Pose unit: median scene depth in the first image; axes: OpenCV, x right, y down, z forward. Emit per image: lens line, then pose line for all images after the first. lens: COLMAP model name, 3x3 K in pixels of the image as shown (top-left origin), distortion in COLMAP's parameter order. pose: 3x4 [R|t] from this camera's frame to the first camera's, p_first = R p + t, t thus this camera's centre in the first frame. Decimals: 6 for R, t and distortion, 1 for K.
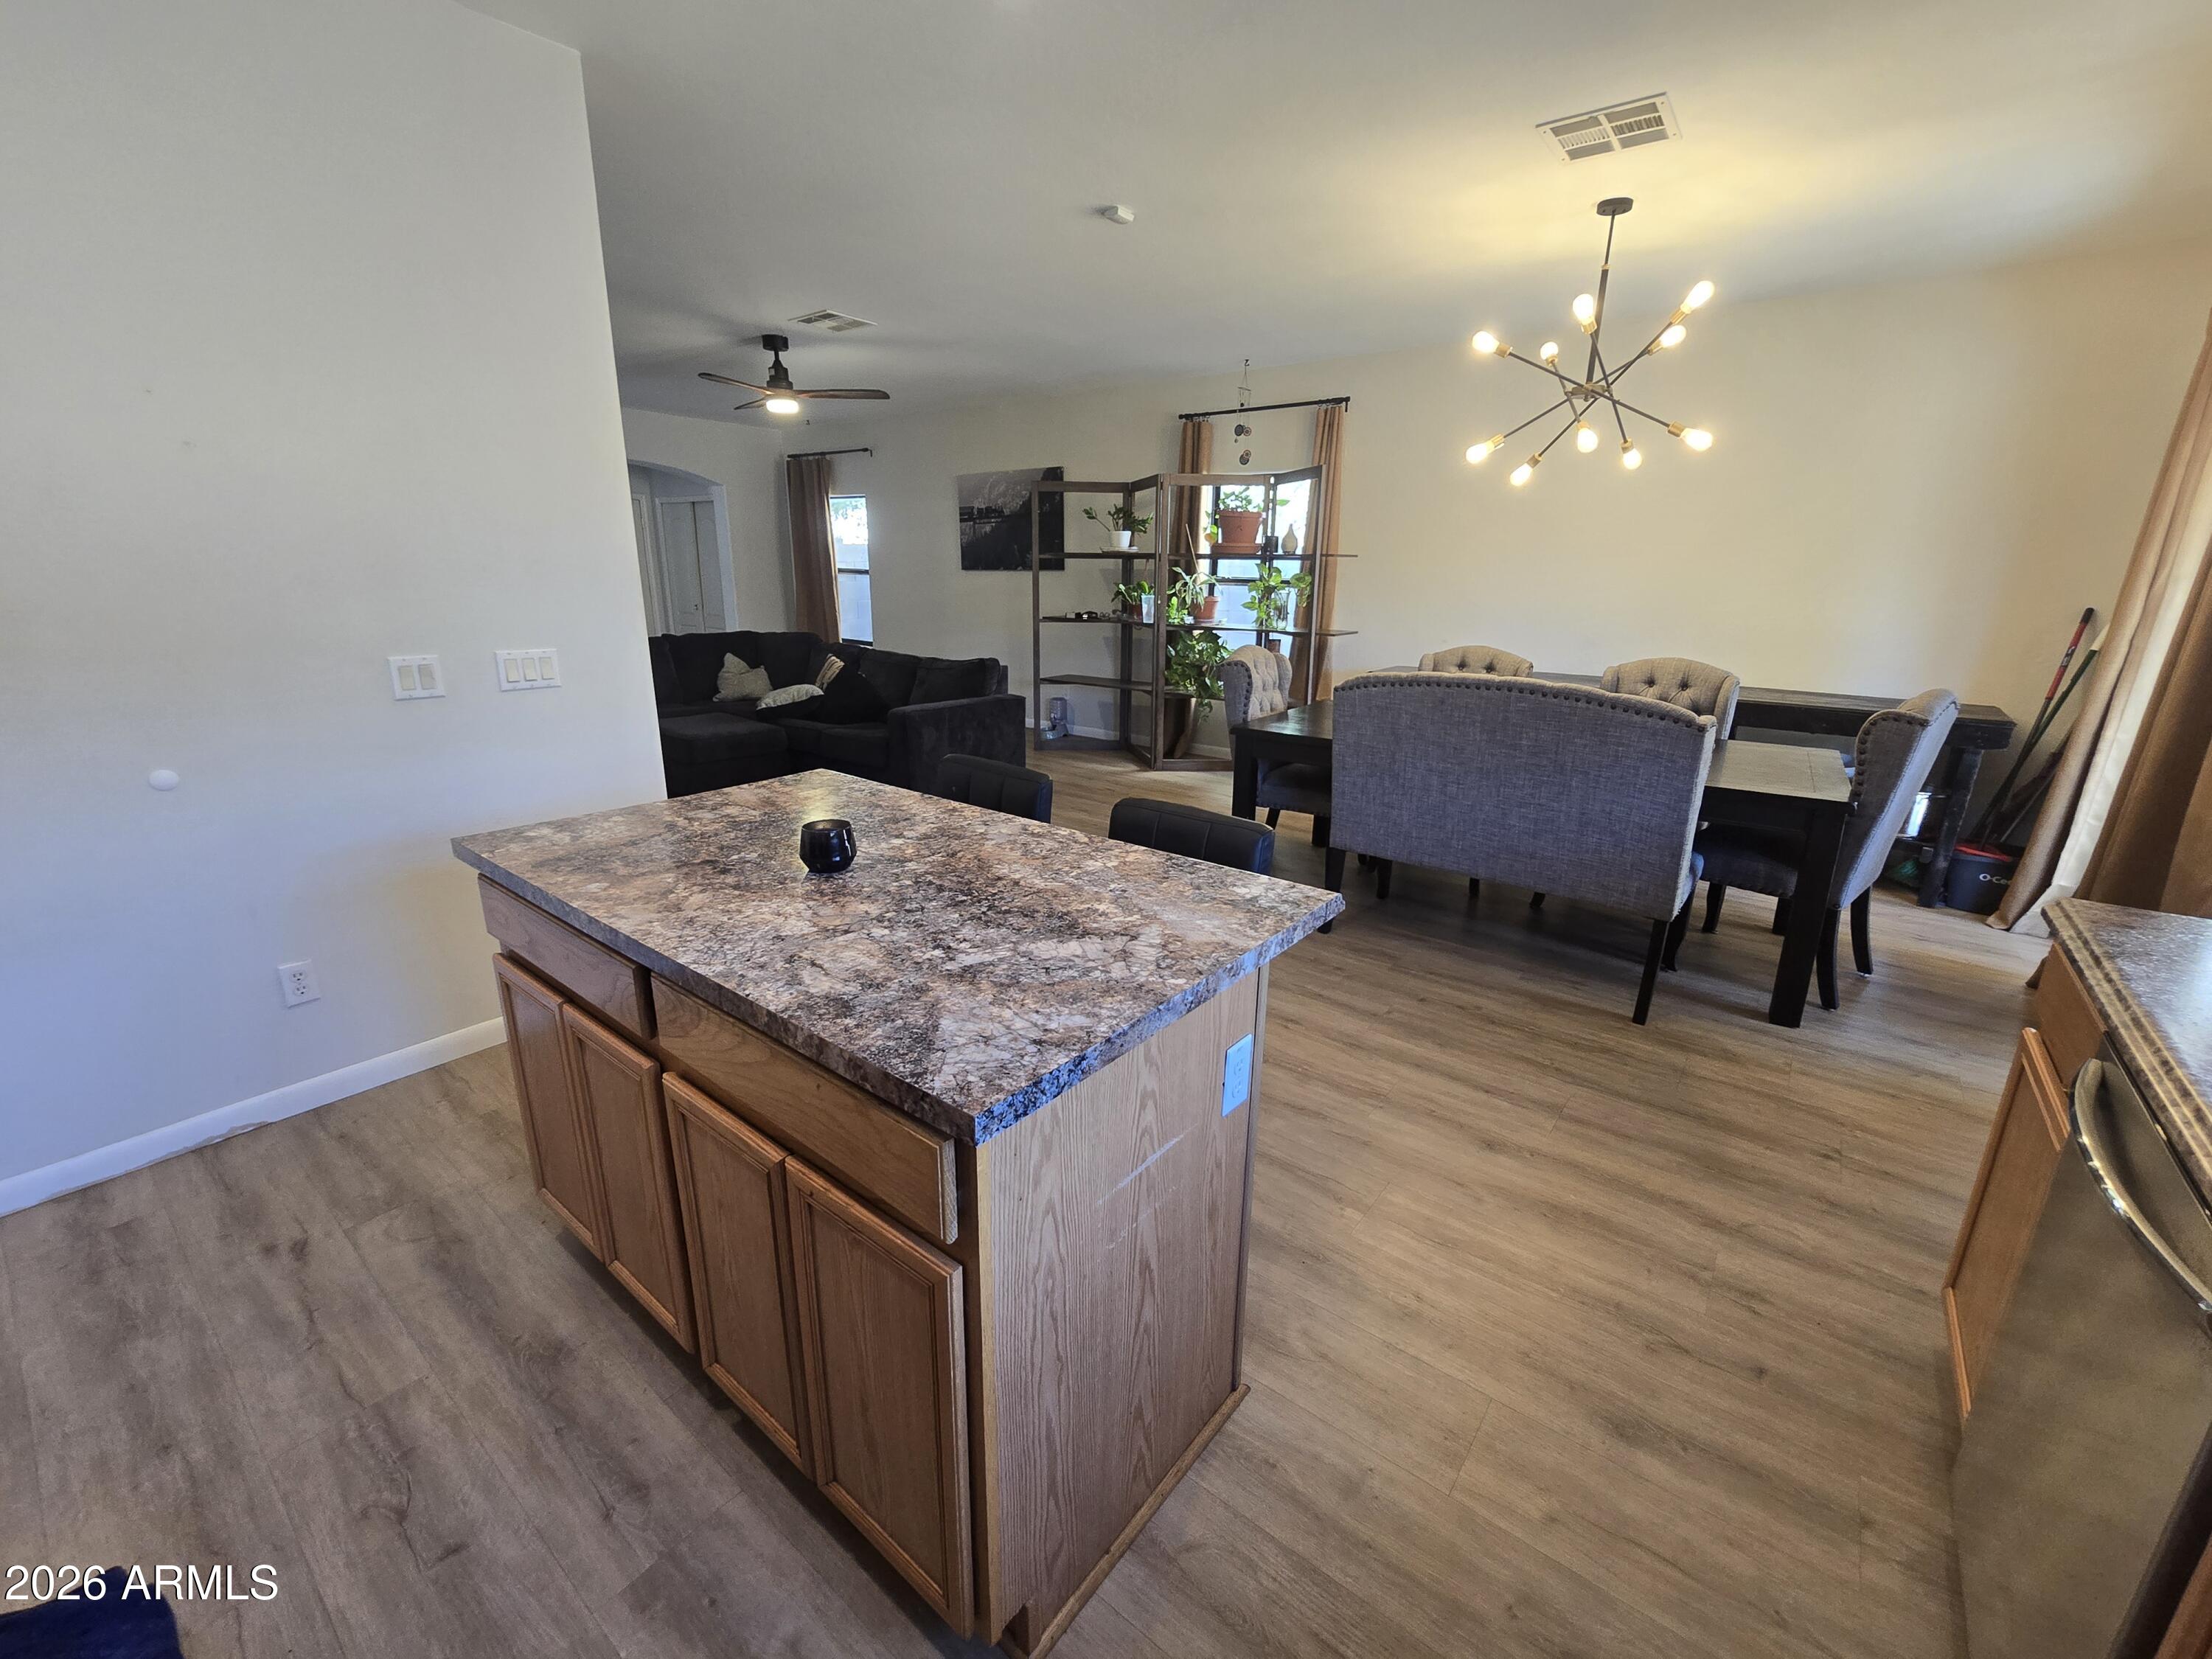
lens RADIAL K [[895.3, 0, 1106.0], [0, 895.3, 829.5], [0, 0, 1]] dist [-0.001631, -0.000254]
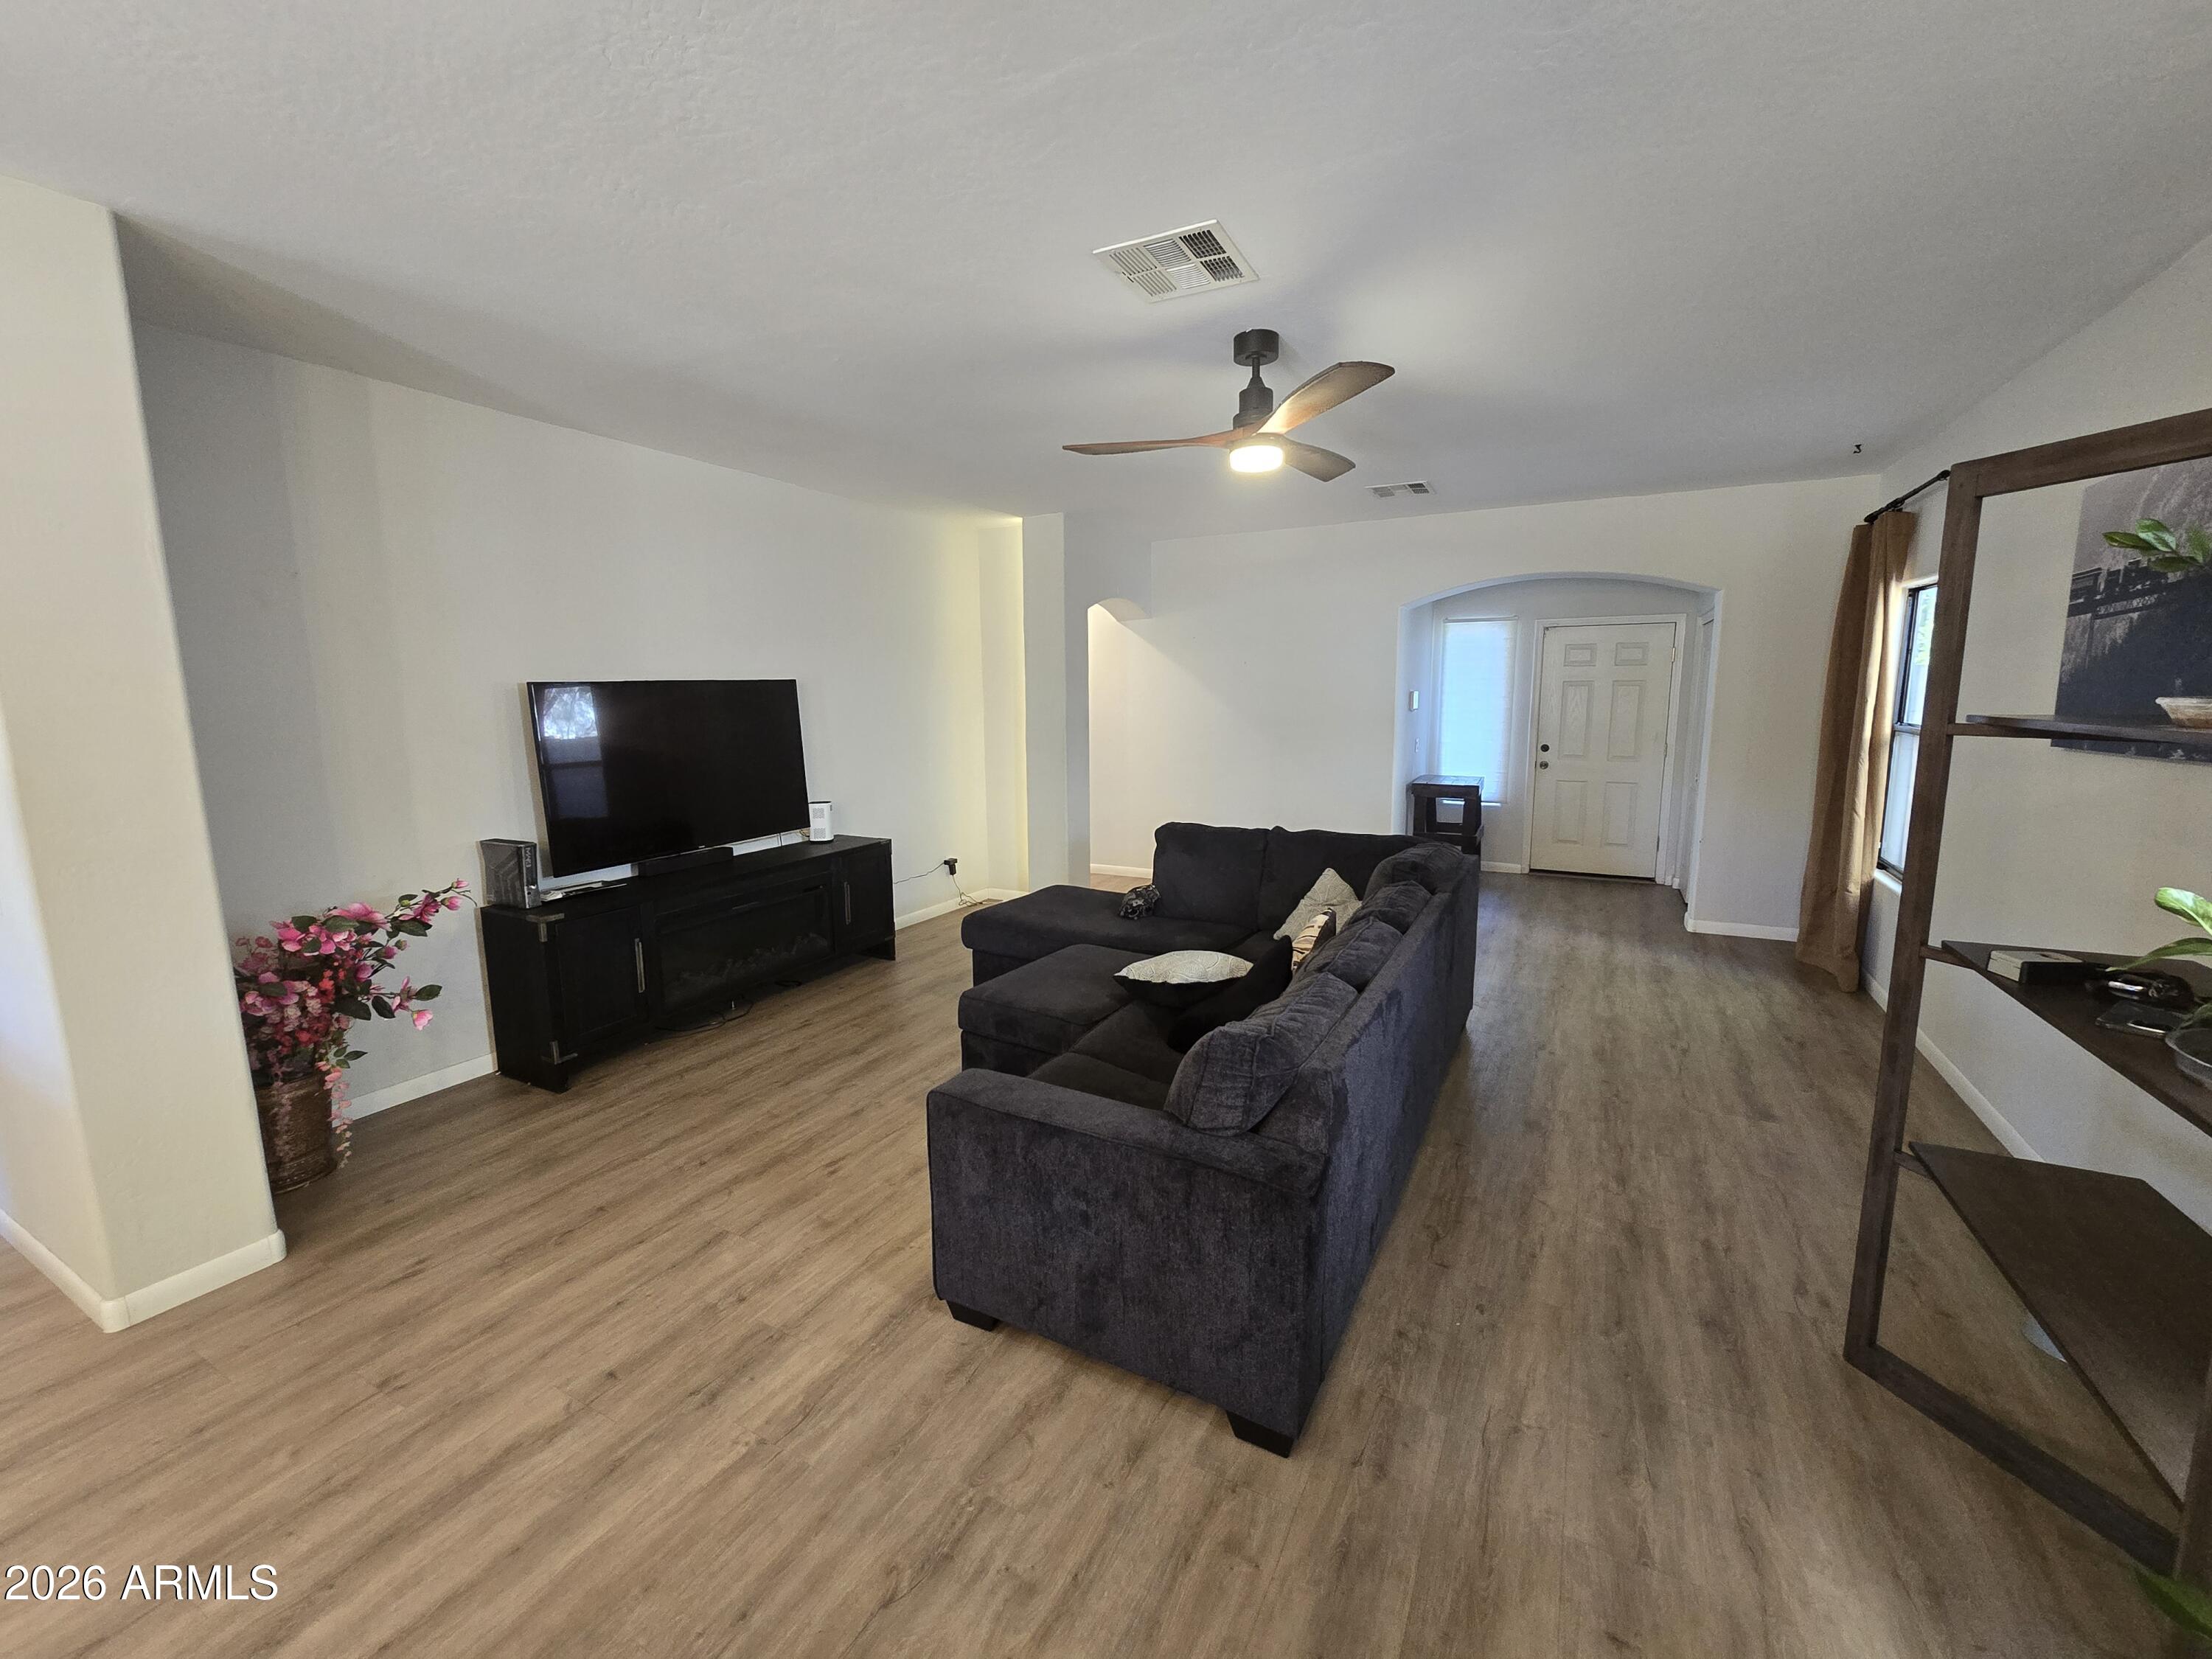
lens RADIAL K [[895.3, 0, 1106.0], [0, 895.3, 829.5], [0, 0, 1]] dist [-0.001631, -0.000254]
pose [[0.182018, 0.135611, -0.973899, 0.598312], [-0.263924, 0.960838, 0.084466, -0.951123], [0.947214, 0.241661, 0.210680, 2.919670]]
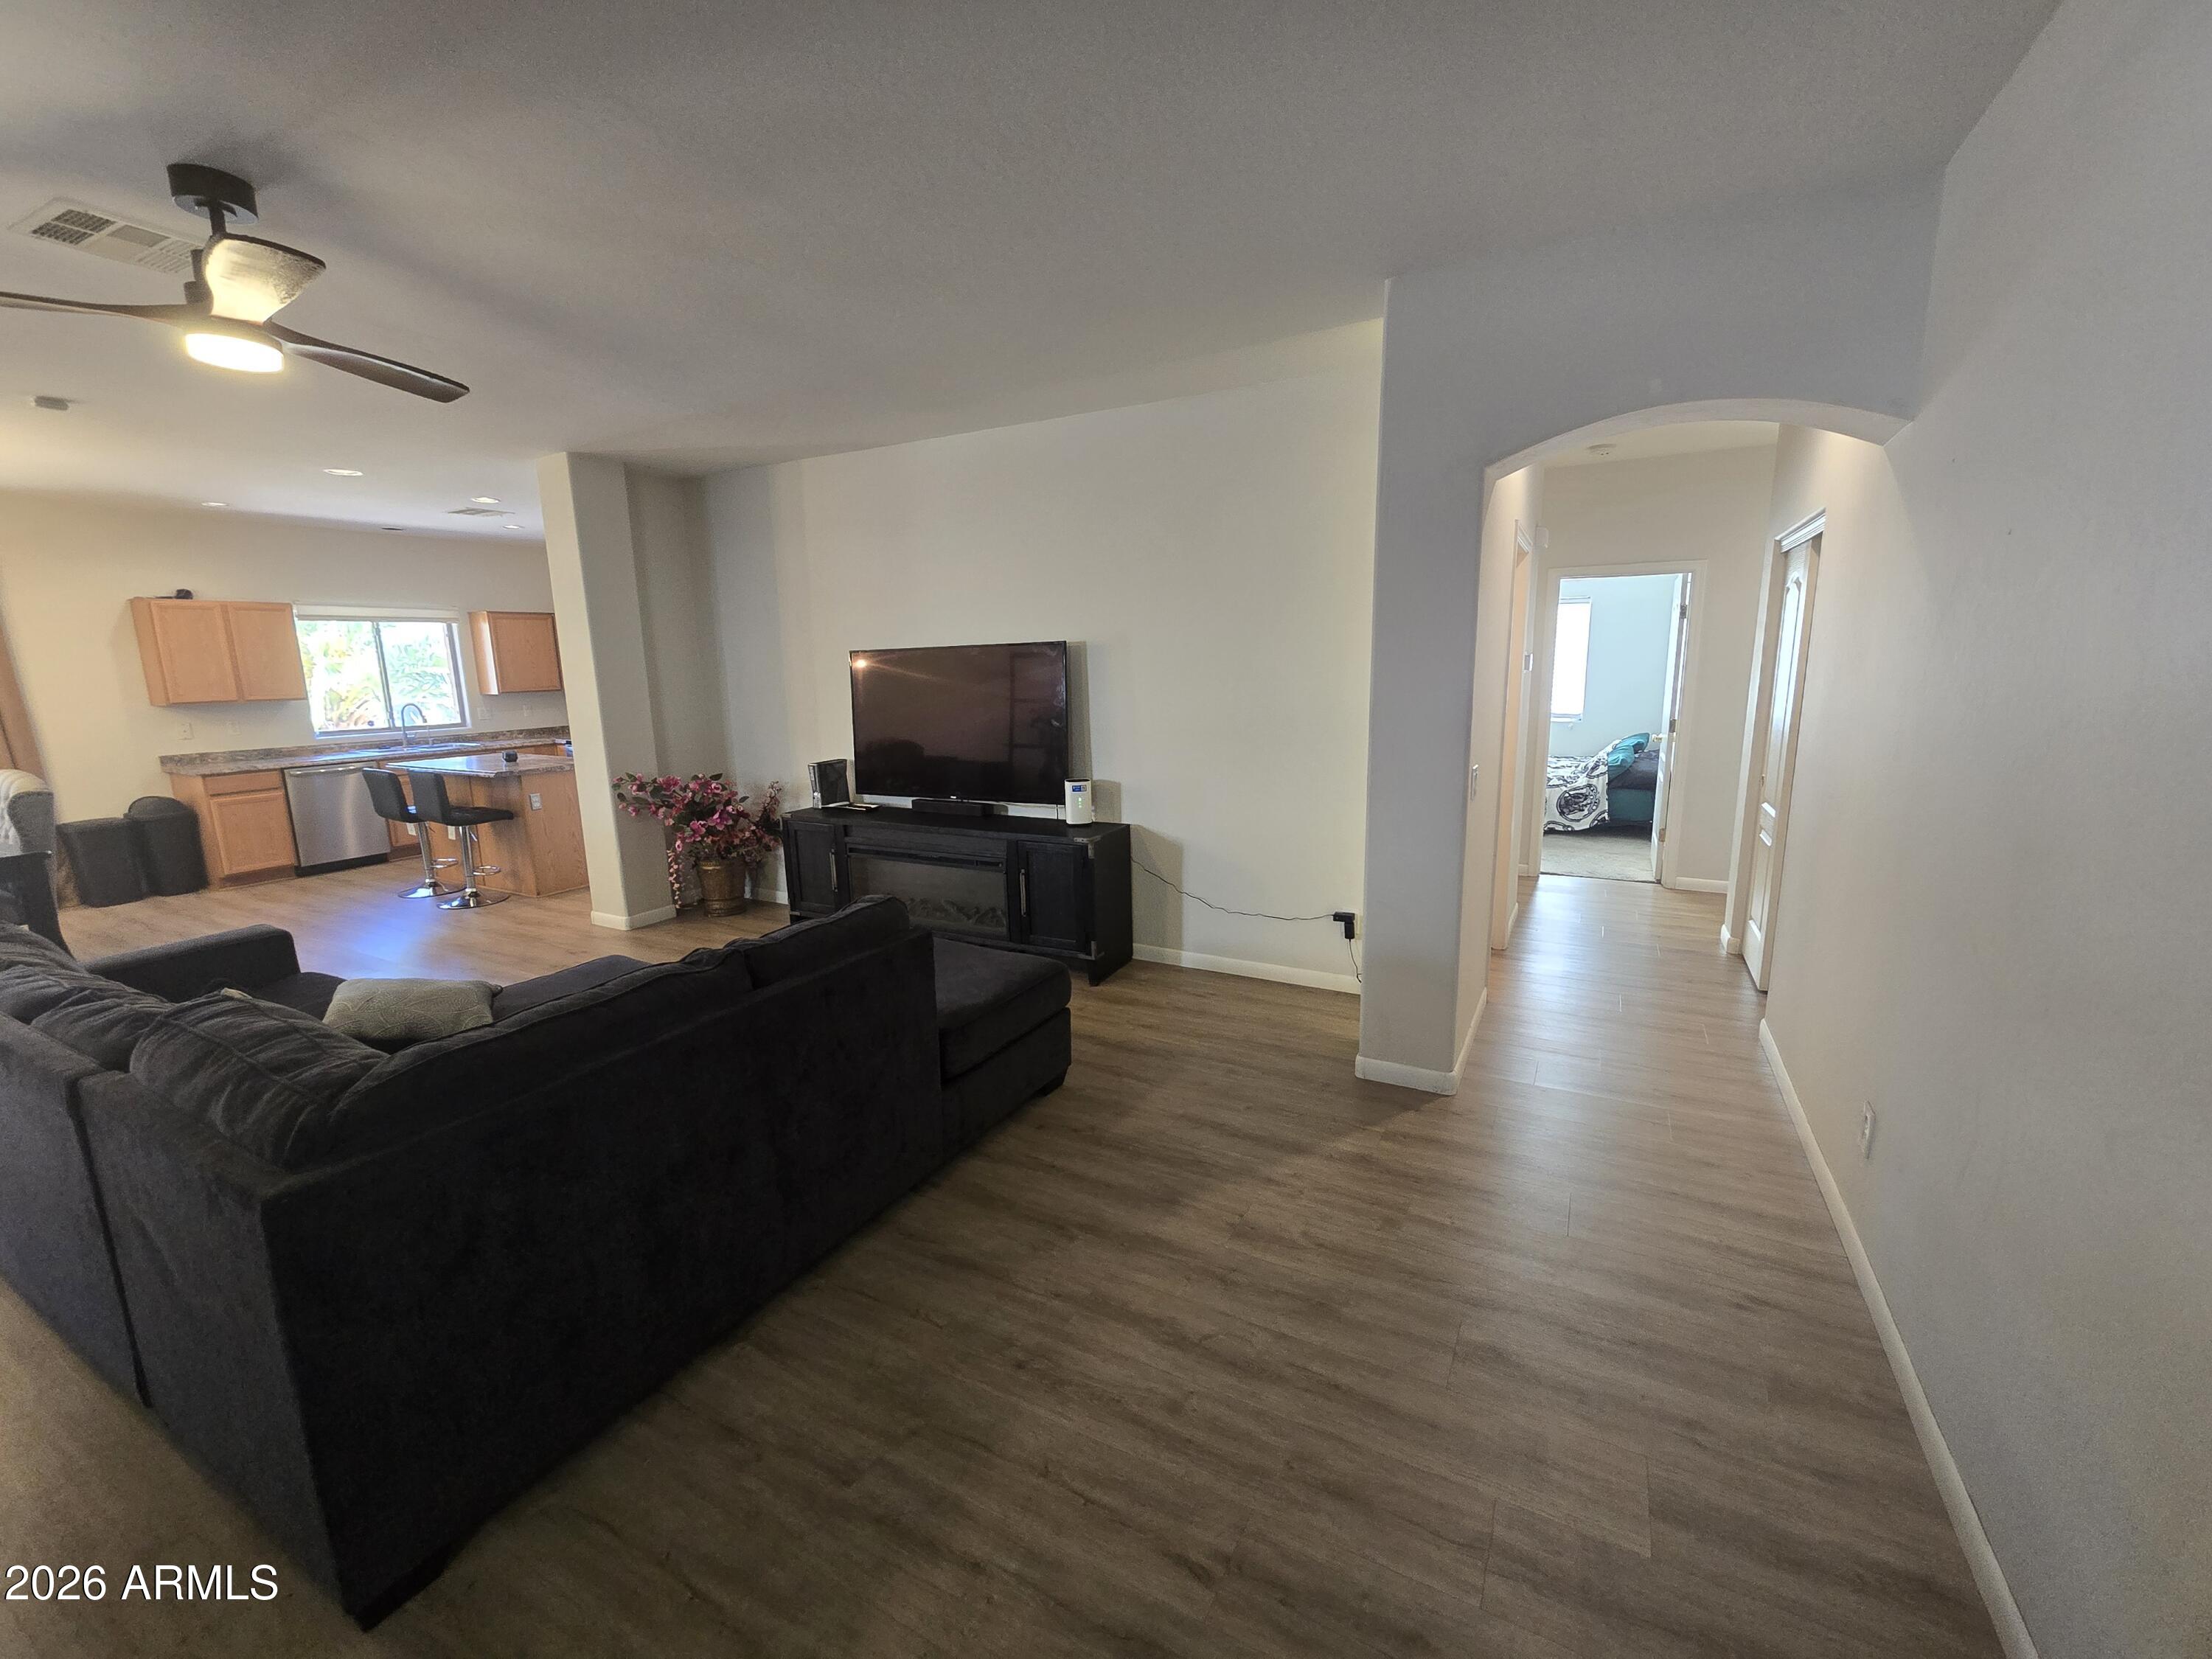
lens RADIAL K [[910.0, 0, 1111.2], [0, 910.0, 820.7], [0, 0, 1]] dist [-0.001732, -0.000144]
pose [[-0.984625, 0.035620, -0.171013, -2.224312], [-0.043833, 0.897286, 0.439269, -1.618902], [0.169094, 0.440011, -0.881928, 5.102220]]
